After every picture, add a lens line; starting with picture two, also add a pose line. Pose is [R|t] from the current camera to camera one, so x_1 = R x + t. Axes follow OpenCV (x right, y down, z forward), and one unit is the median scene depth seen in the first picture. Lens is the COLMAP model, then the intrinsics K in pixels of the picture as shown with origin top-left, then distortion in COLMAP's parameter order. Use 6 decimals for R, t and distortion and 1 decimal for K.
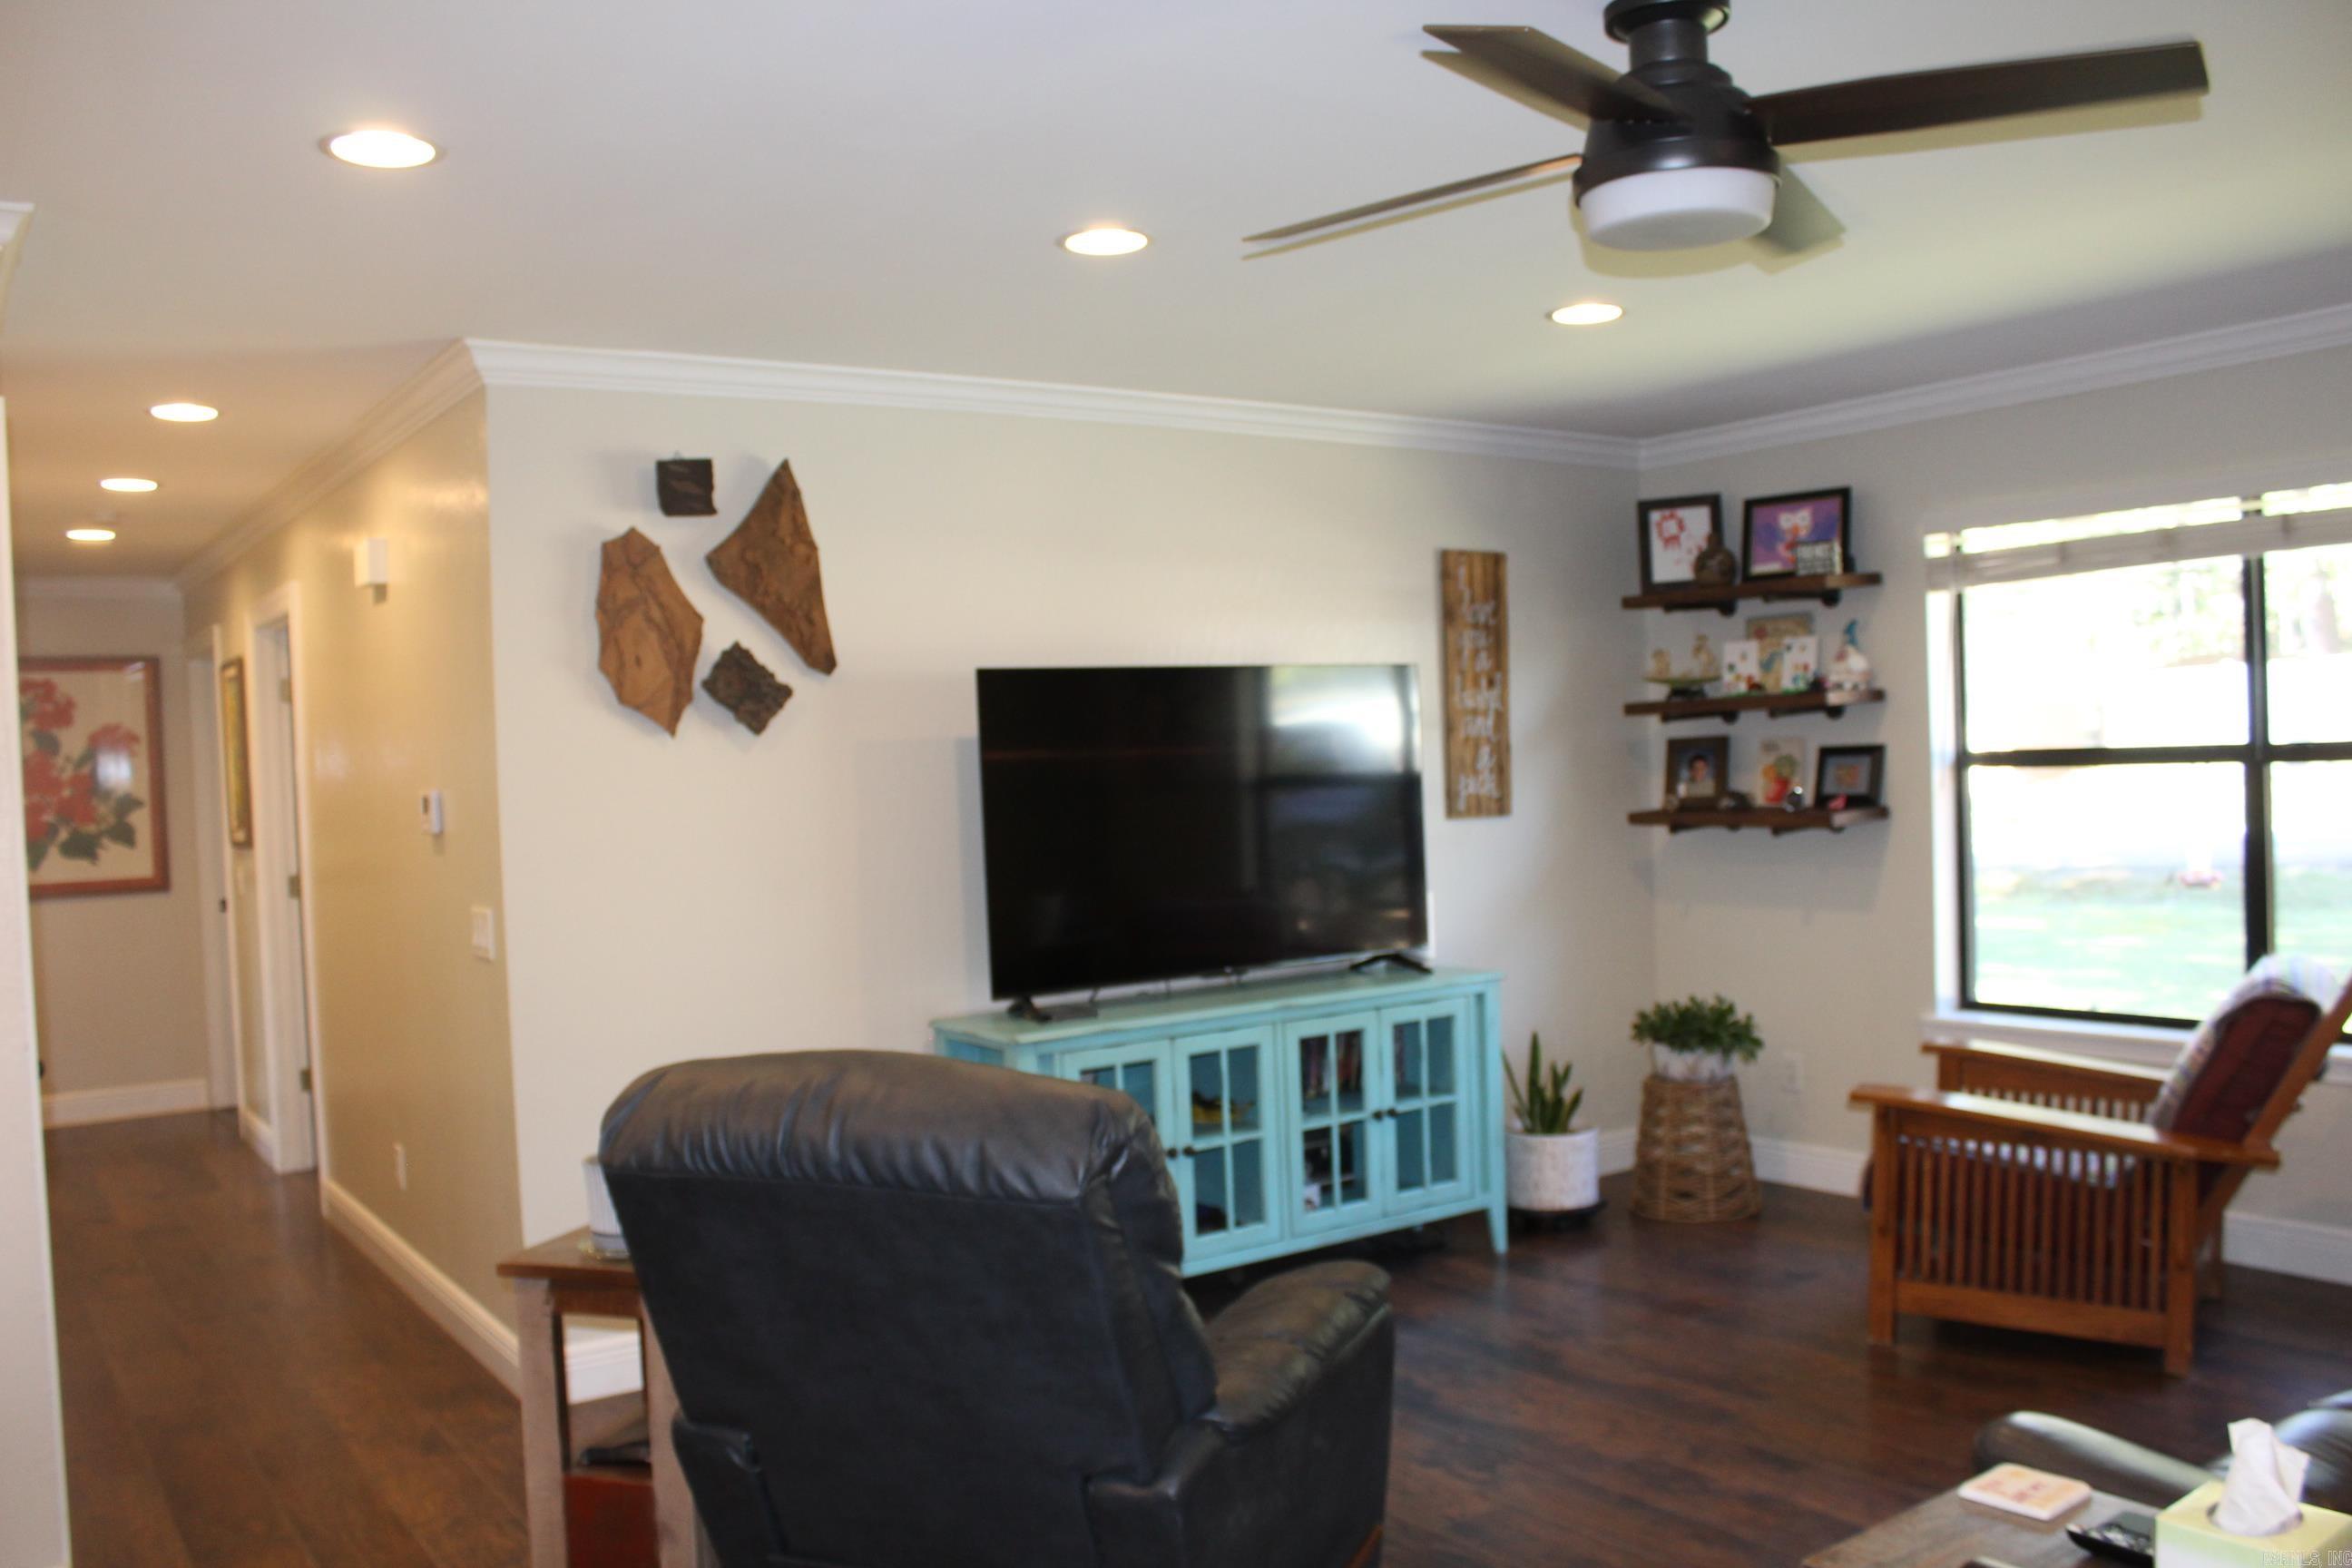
lens RADIAL K [[1949.1, 0, 1160.4], [0, 1949.1, 795.1], [0, 0, 1]] dist [-0.164977, 0.144920]
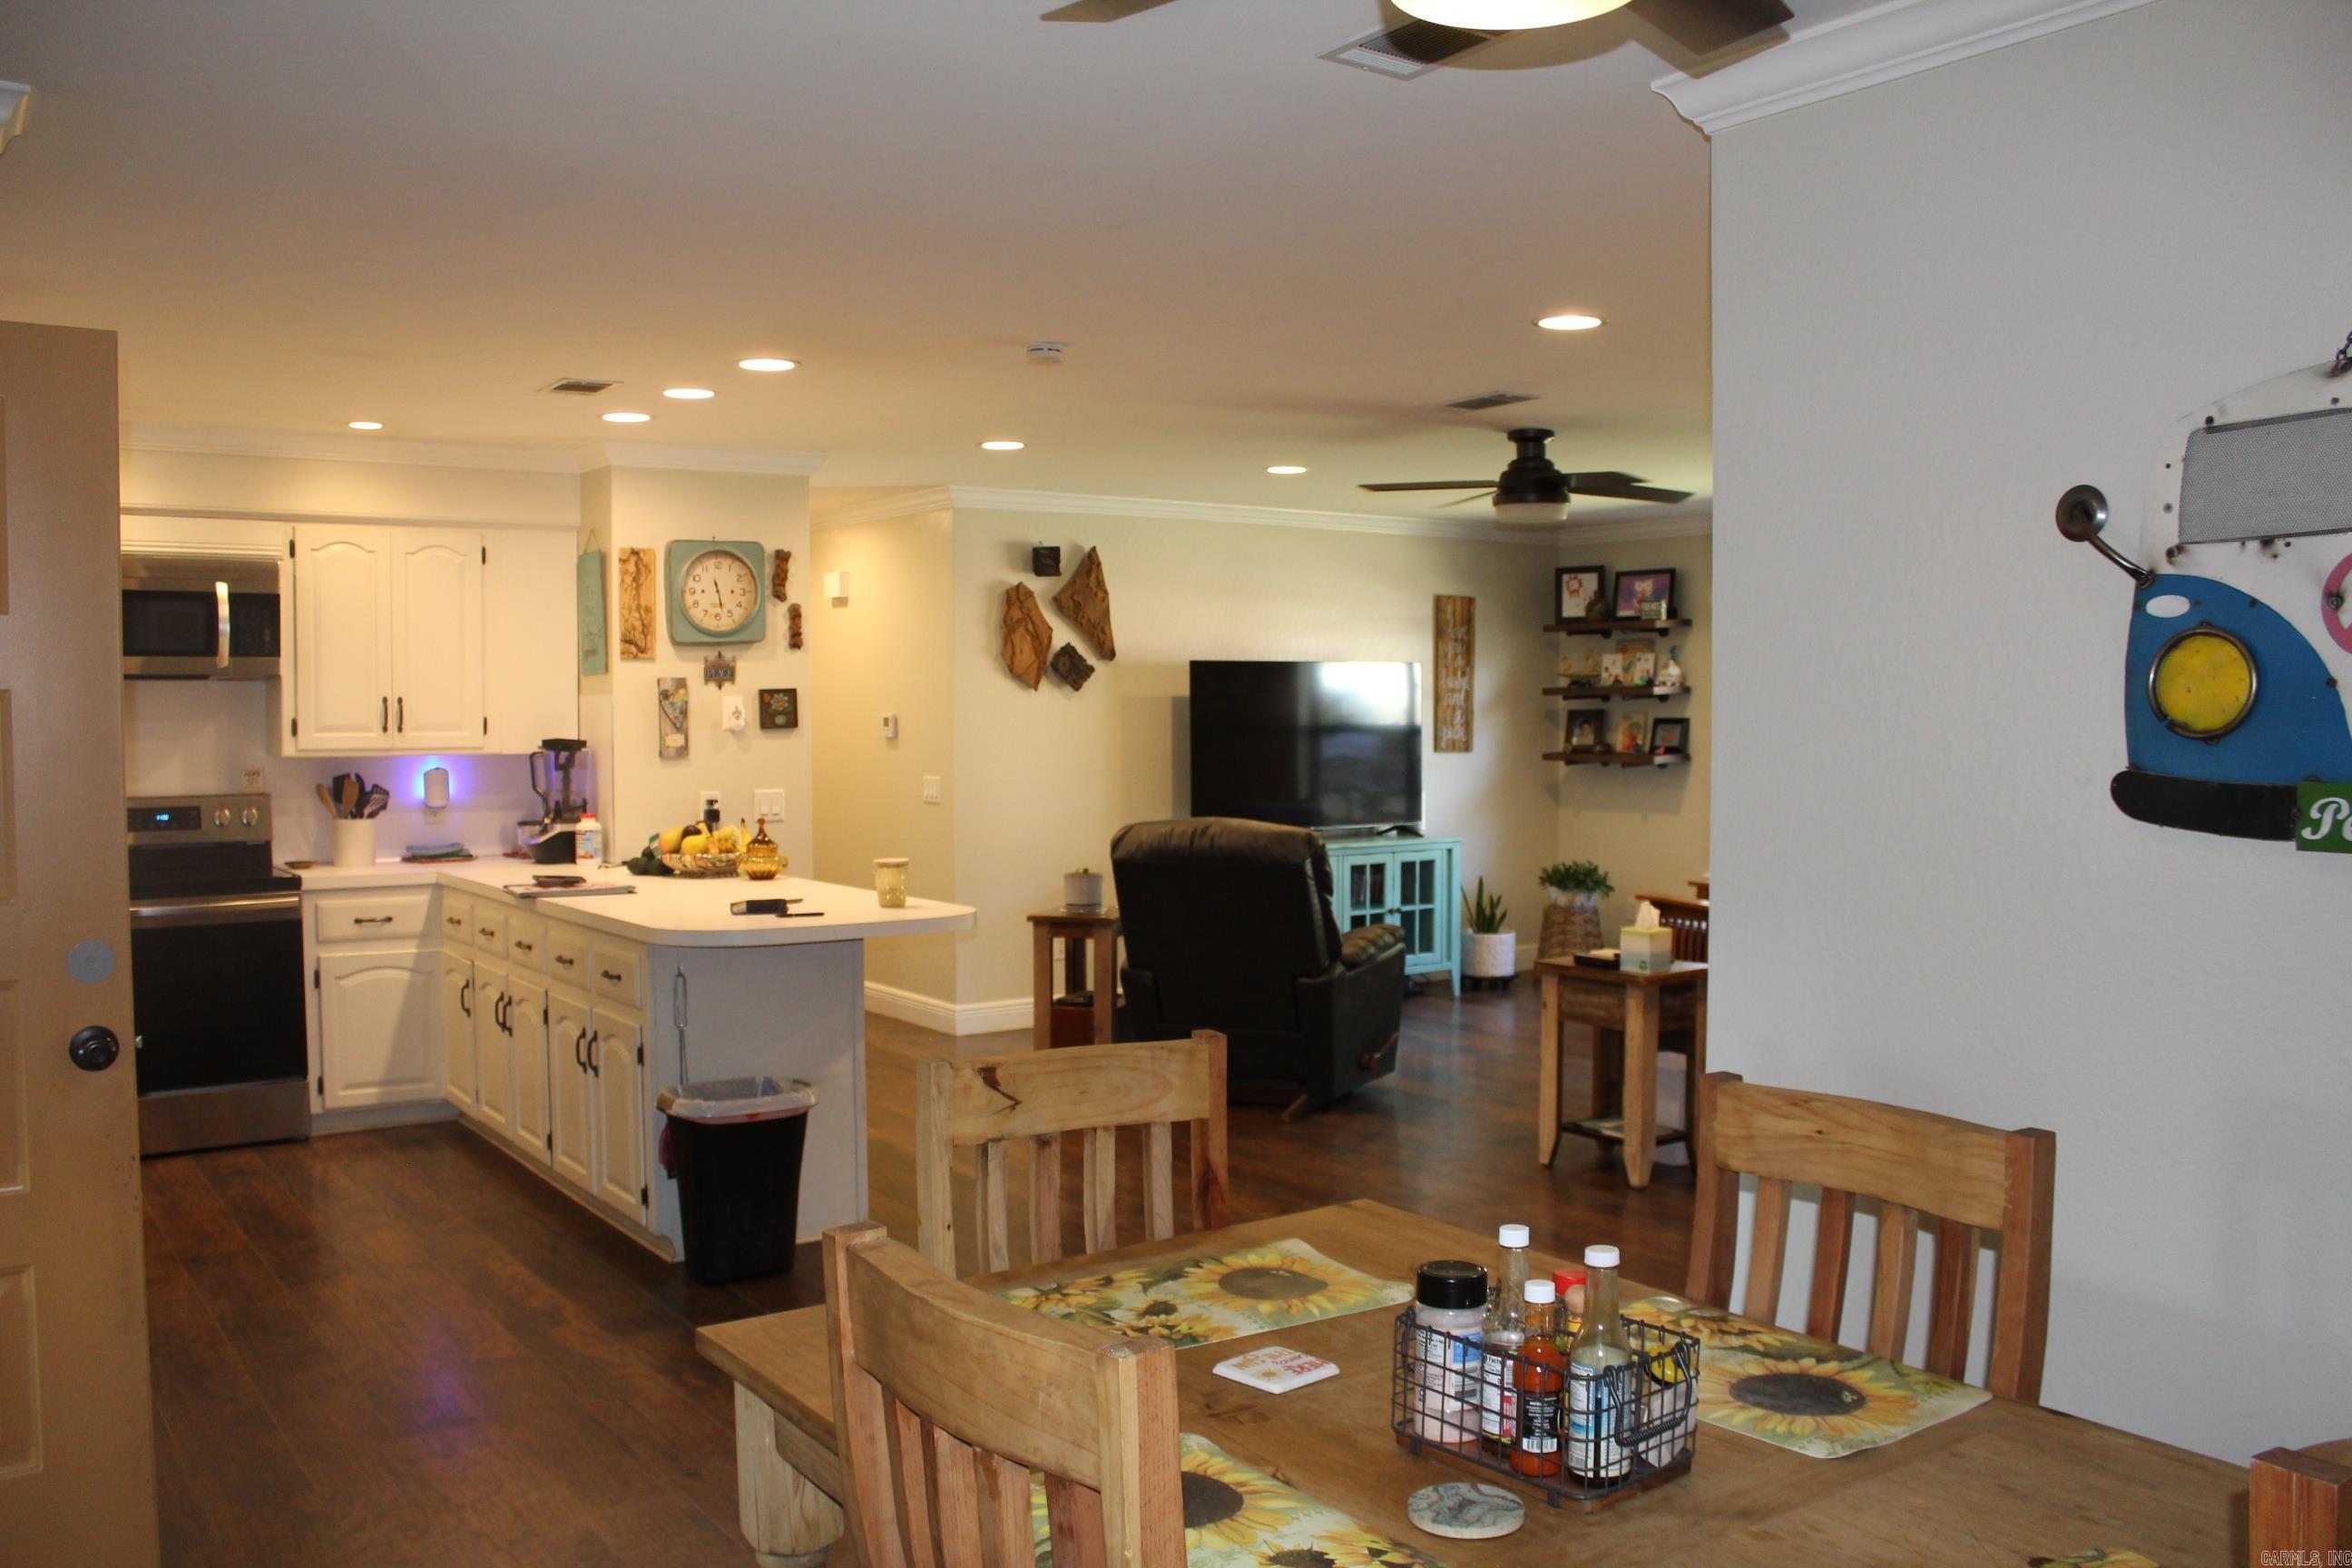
lens RADIAL K [[1949.1, 0, 1160.4], [0, 1949.1, 795.1], [0, 0, 1]] dist [-0.164977, 0.144920]
pose [[0.999390, 0.034560, 0.004990, -0.106917], [-0.034675, 0.999079, 0.025288, 0.015864], [-0.004112, -0.025445, 0.999668, -0.749783]]
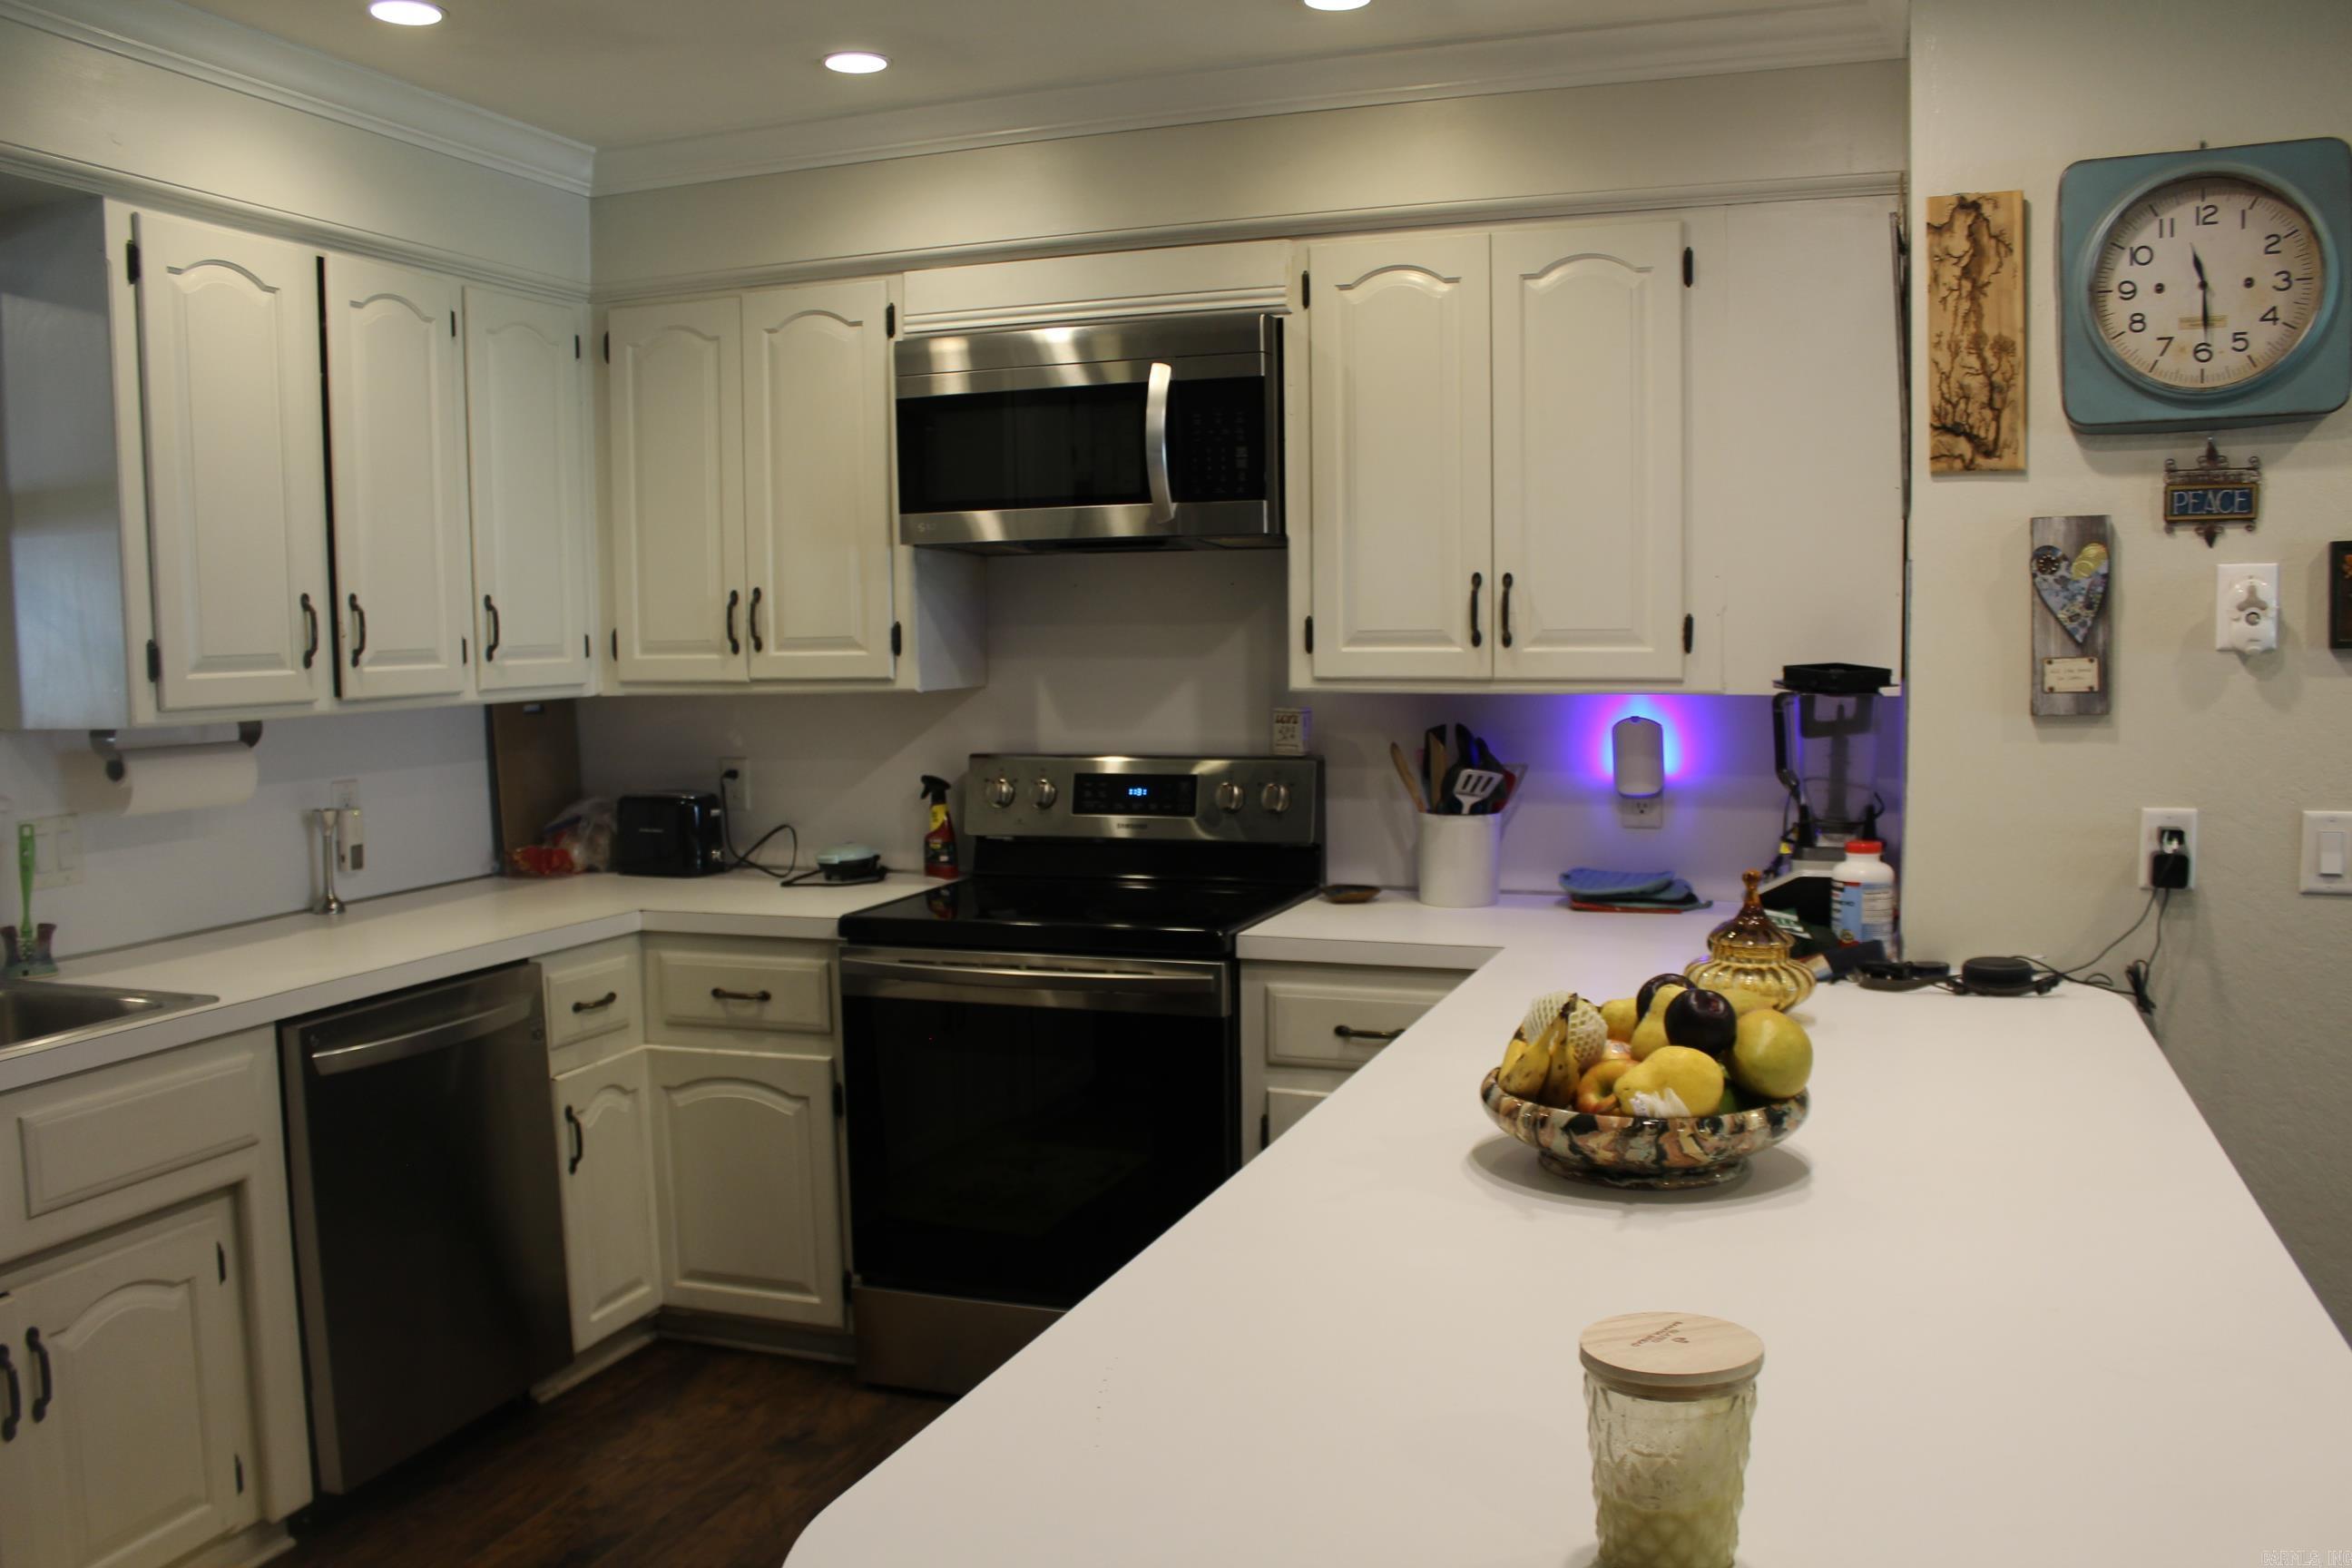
lens RADIAL K [[1949.1, 0, 1160.4], [0, 1949.1, 795.1], [0, 0, 1]] dist [-0.164977, 0.144920]
pose [[0.572246, 0.102862, -0.813605, -0.152008], [-0.022675, 0.993708, 0.109684, 0.005822], [0.819768, -0.044318, 0.570978, 0.024405]]
